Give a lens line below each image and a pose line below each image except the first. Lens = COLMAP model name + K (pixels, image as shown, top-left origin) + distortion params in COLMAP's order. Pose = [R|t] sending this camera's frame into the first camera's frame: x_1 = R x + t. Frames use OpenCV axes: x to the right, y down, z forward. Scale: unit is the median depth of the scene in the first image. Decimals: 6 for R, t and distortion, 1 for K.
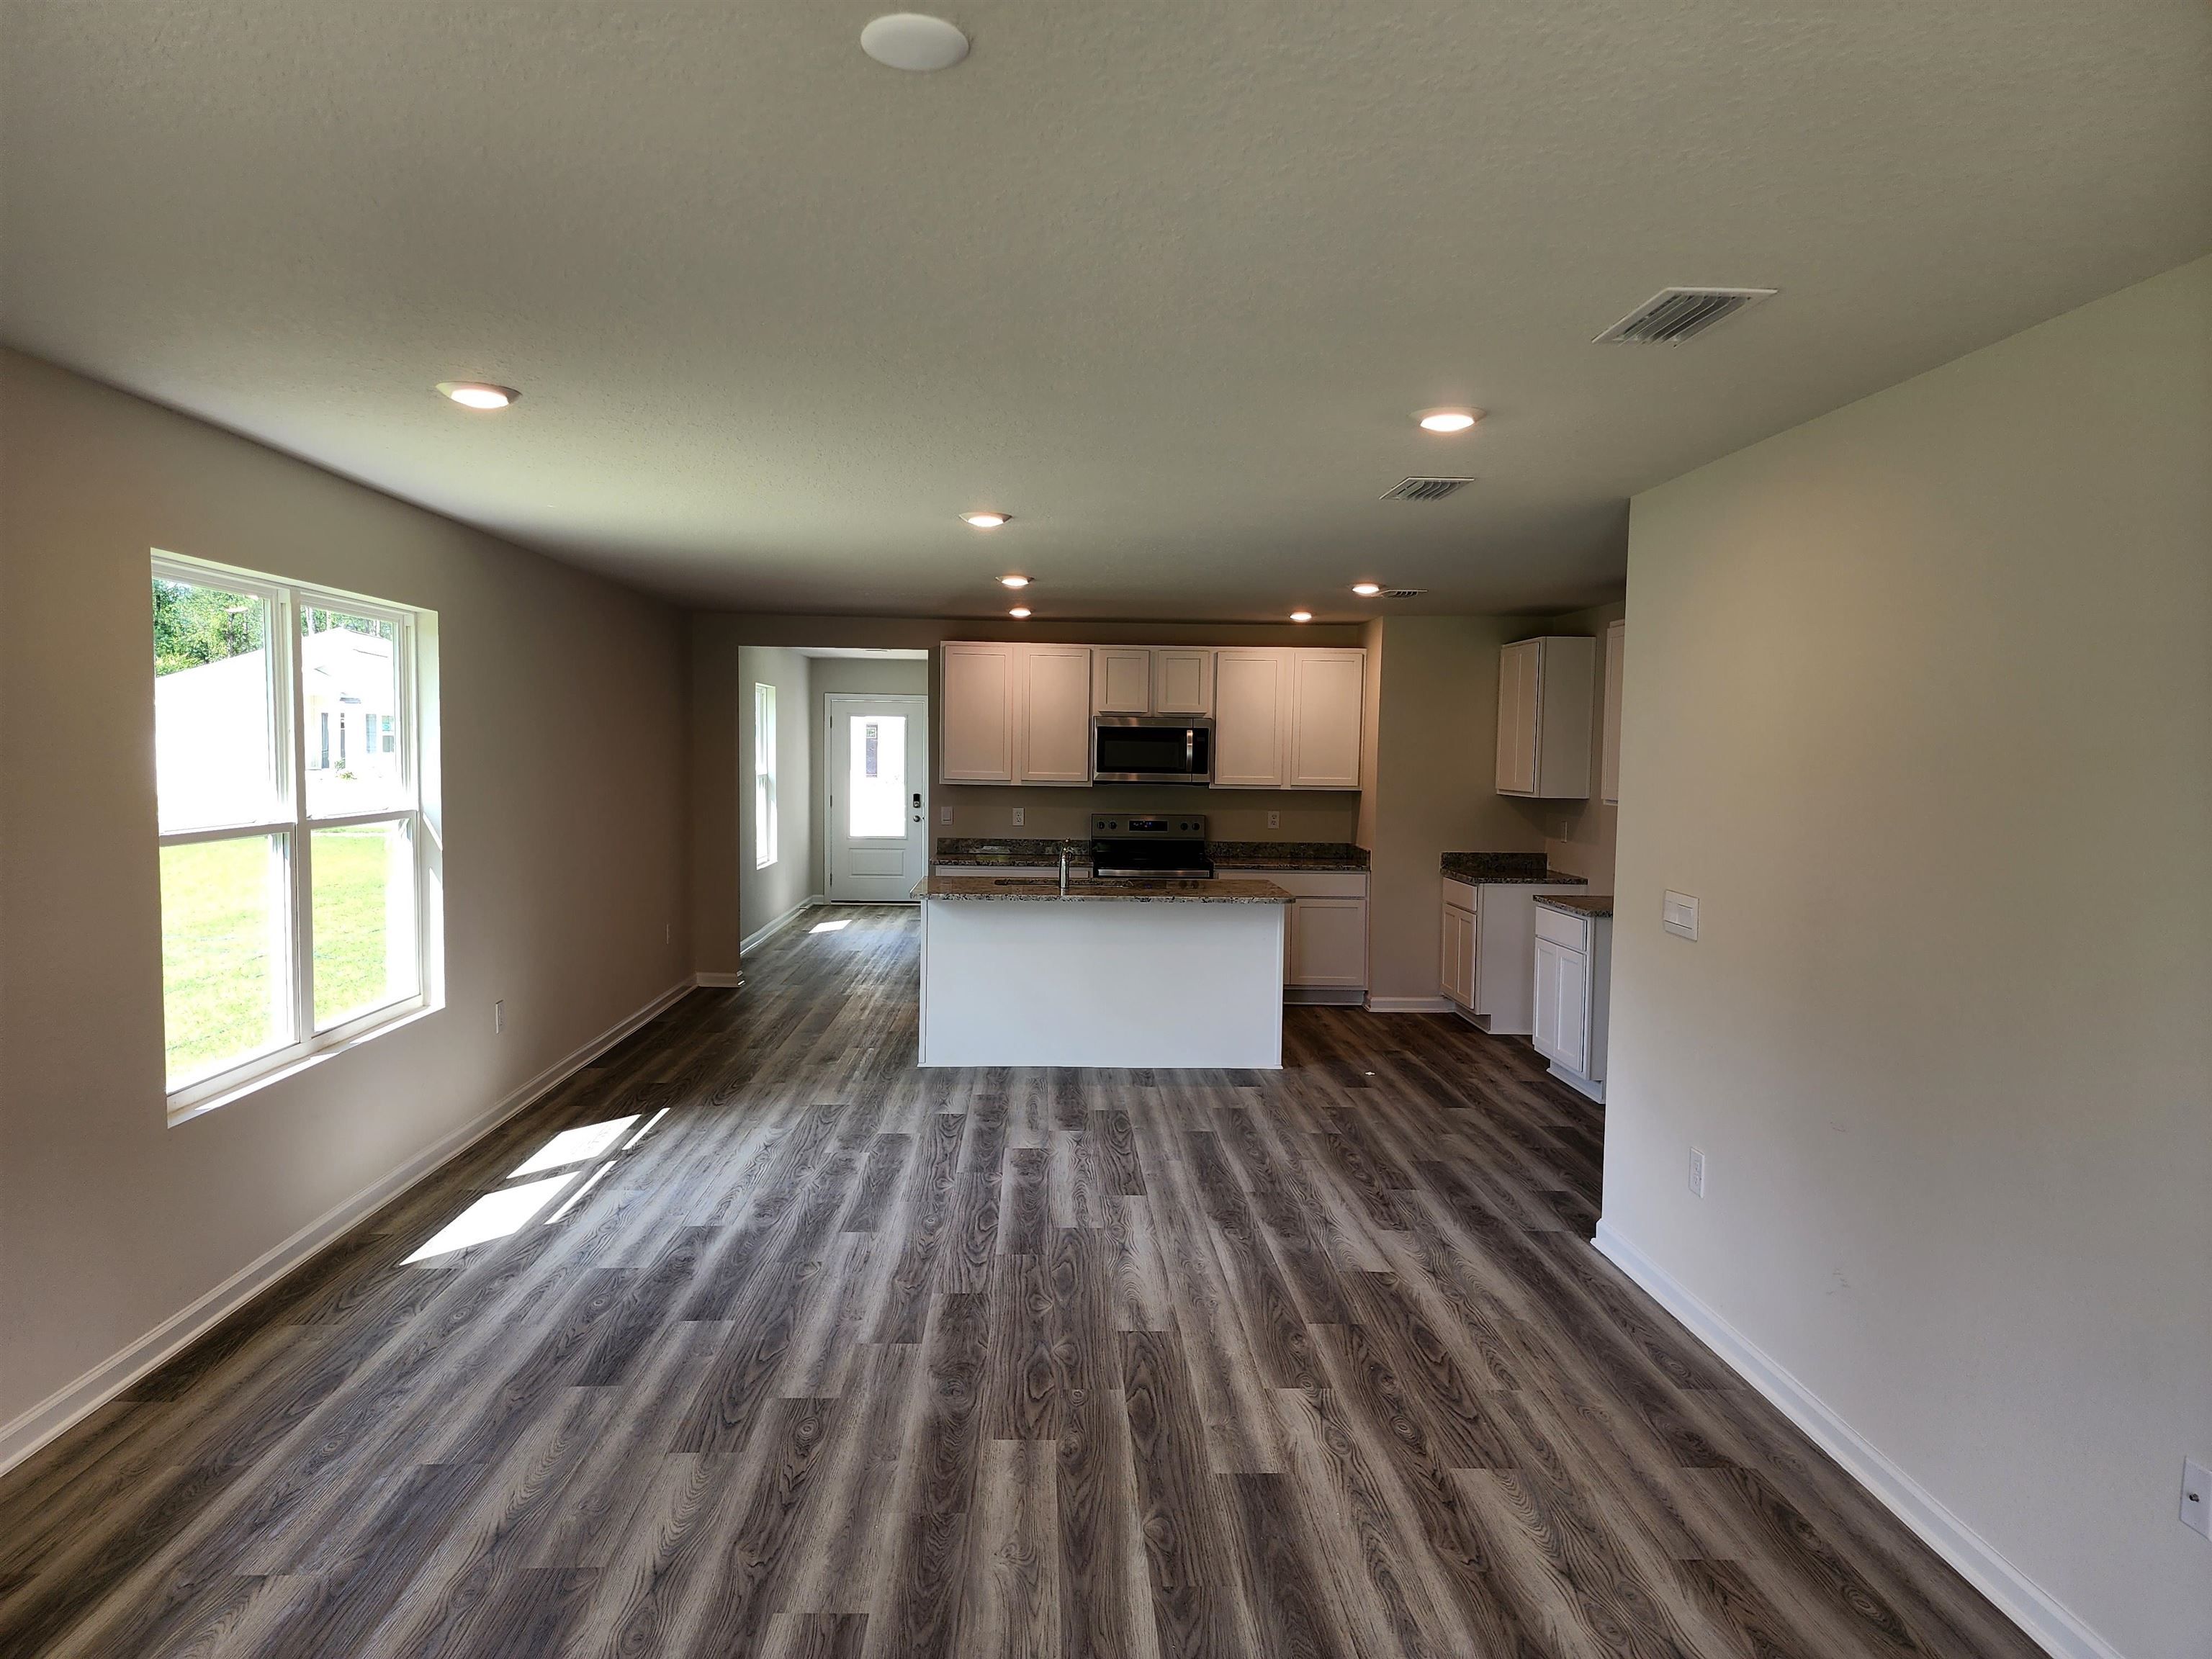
lens RADIAL K [[1499.9, 0, 1106.8], [0, 1499.9, 833.9], [0, 0, 1]] dist [0.003012, 0.001774]
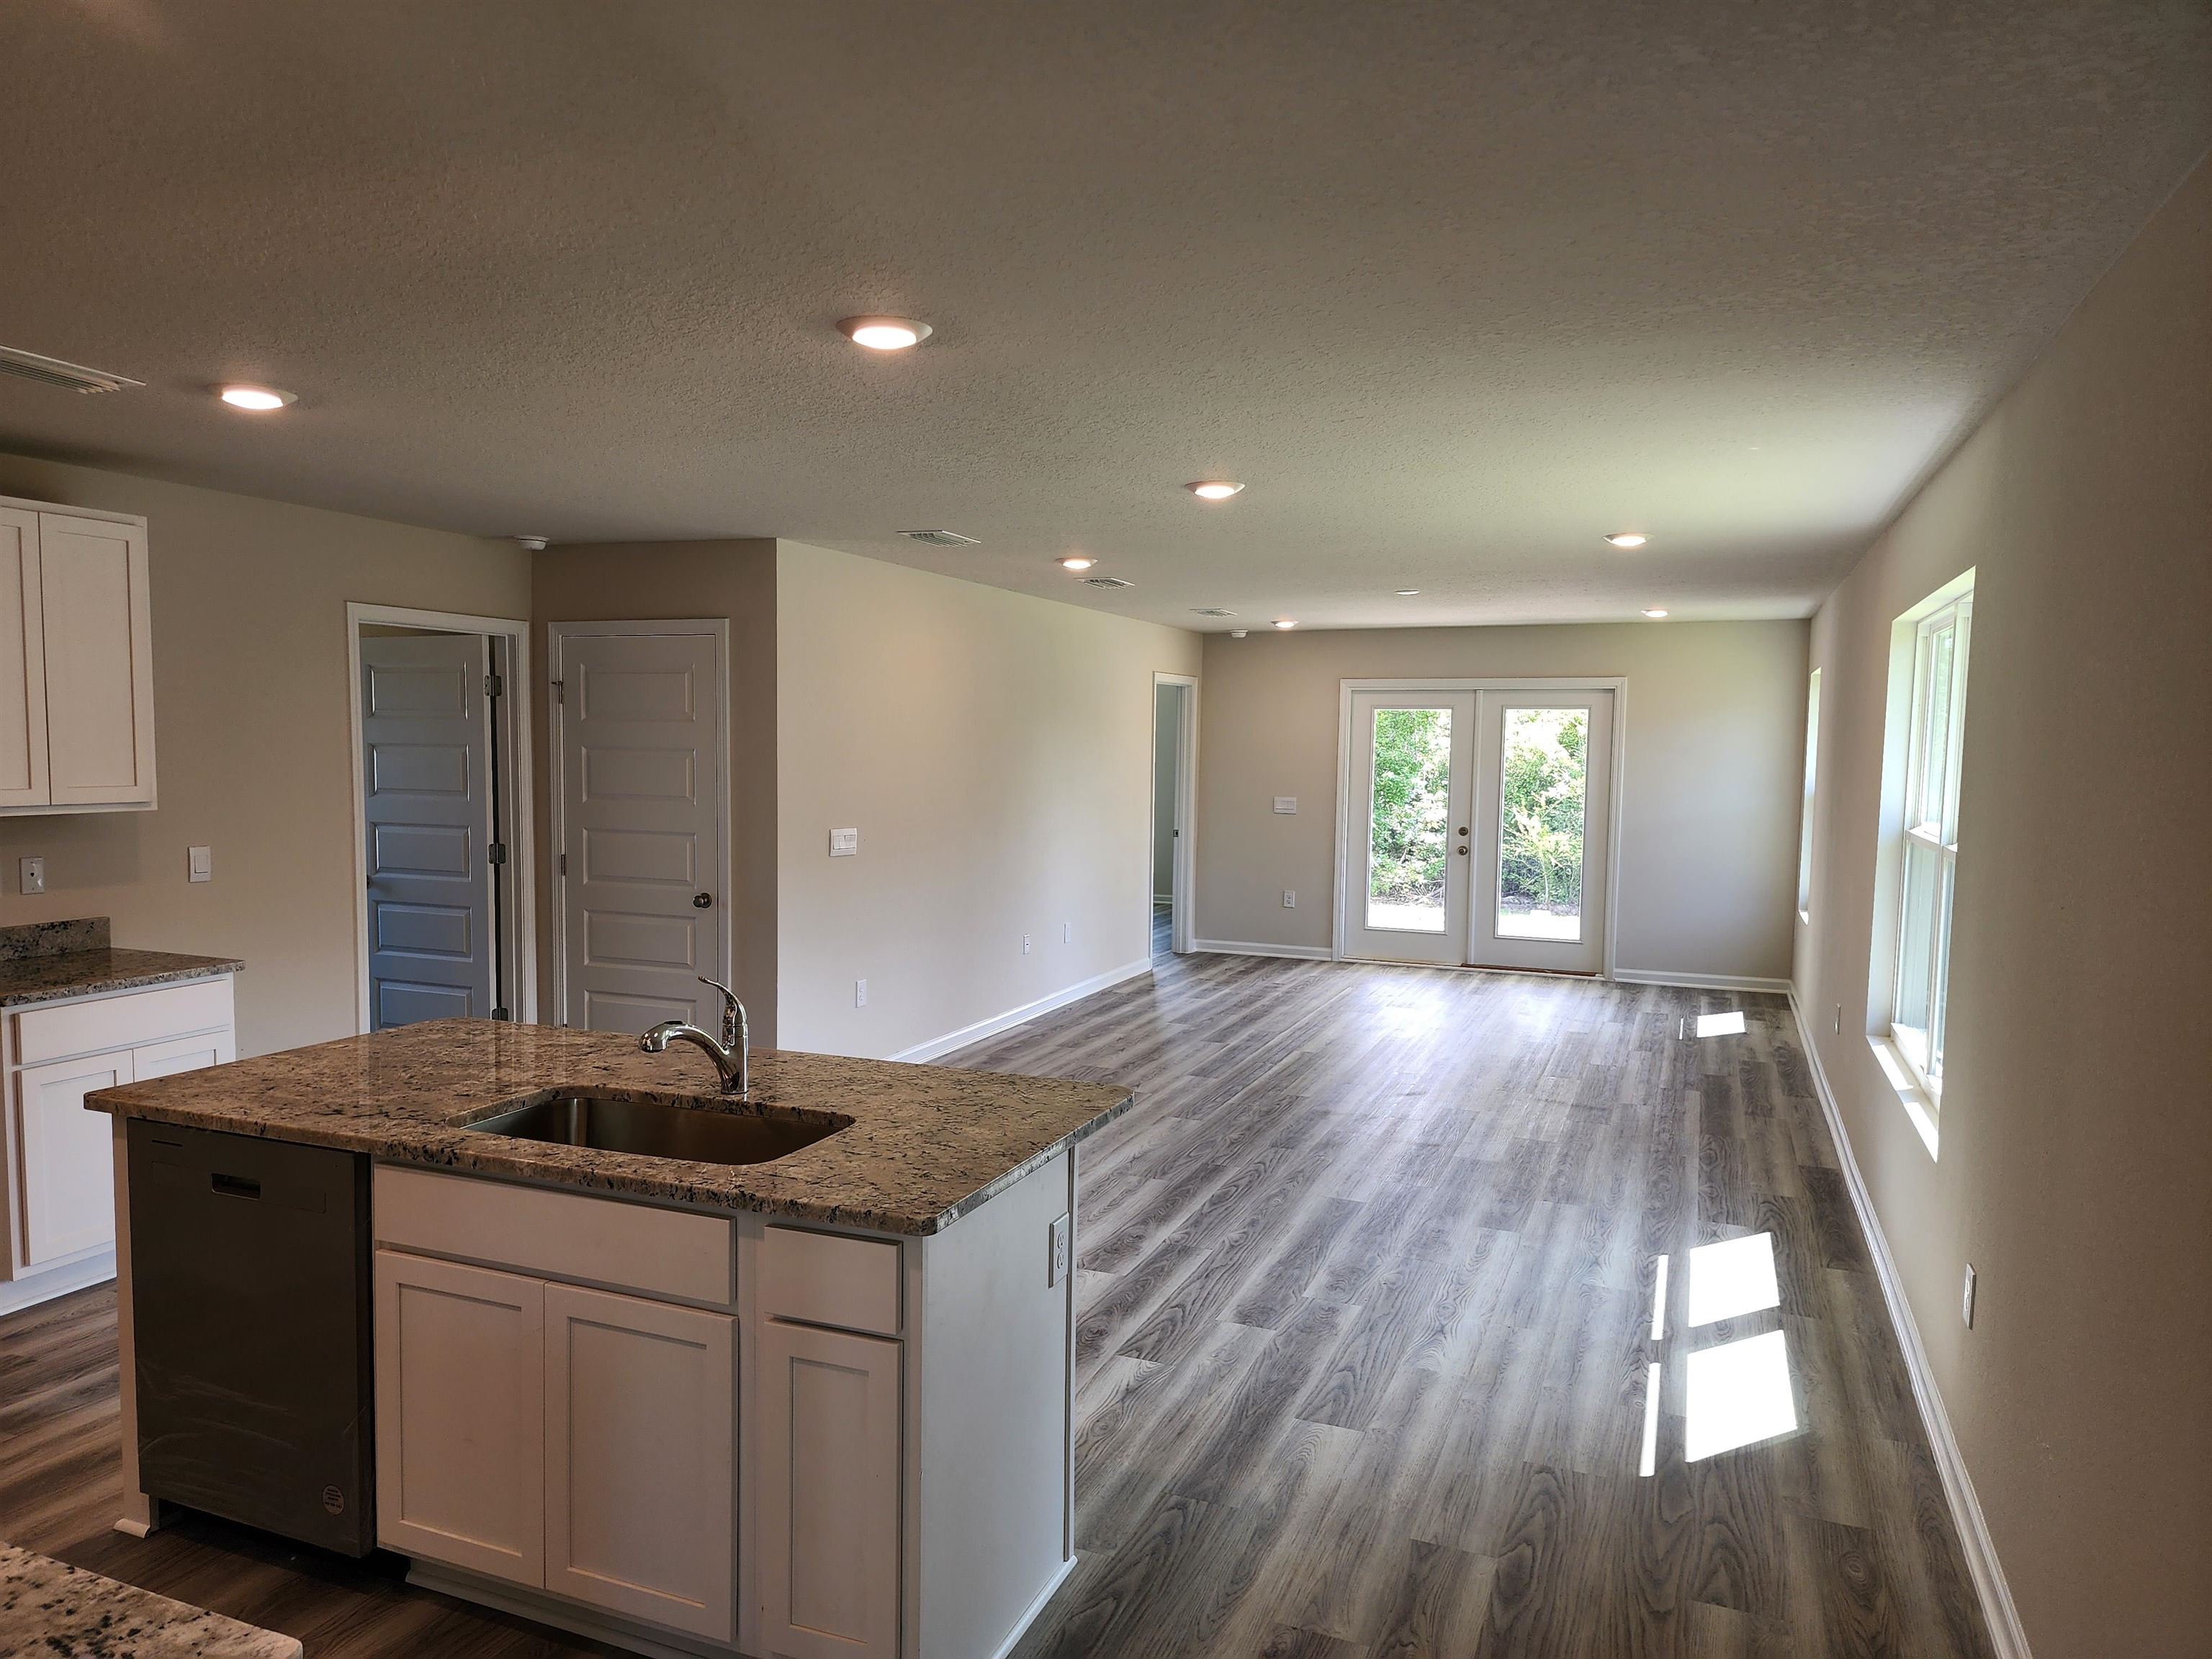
lens RADIAL K [[1499.9, 0, 1105.0], [0, 1499.9, 837.0], [0, 0, 1]] dist [0.003012, 0.001774]
pose [[-0.913050, -0.054136, 0.404238, -0.379142], [-0.001253, 0.991519, 0.129954, -0.116271], [-0.407845, 0.118148, -0.905375, 1.789698]]
